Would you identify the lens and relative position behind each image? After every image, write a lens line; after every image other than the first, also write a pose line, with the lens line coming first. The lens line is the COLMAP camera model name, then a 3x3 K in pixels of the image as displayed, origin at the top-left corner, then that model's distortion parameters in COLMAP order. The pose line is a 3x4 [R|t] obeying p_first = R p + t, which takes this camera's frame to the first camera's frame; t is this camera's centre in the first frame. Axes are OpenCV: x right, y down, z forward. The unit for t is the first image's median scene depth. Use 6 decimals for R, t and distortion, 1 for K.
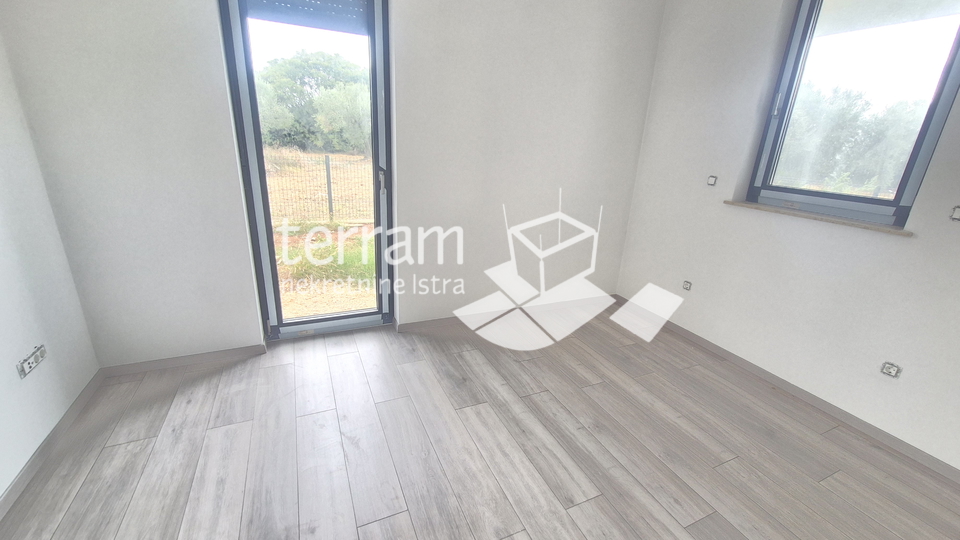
lens RADIAL K [[395.4, 0, 485.8], [0, 395.4, 265.4], [0, 0, 1]] dist [-0.000530, 0.000183]
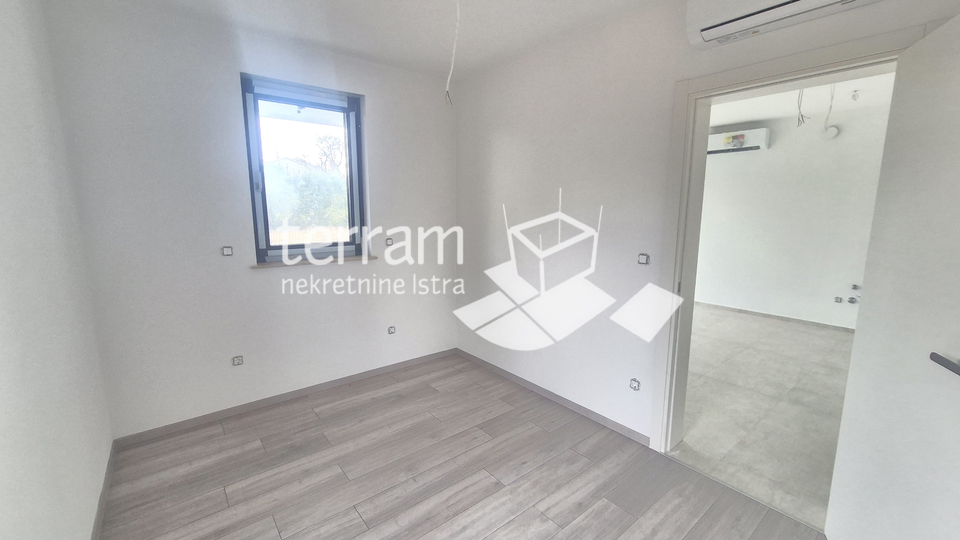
lens RADIAL K [[395.4, 0, 481.7], [0, 395.4, 274.0], [0, 0, 1]] dist [-0.000530, 0.000183]
pose [[-0.239665, -0.217815, 0.946106, -0.745549], [0.284637, 0.915921, 0.282969, -0.377352], [-0.928193, 0.337115, -0.157516, 0.860844]]
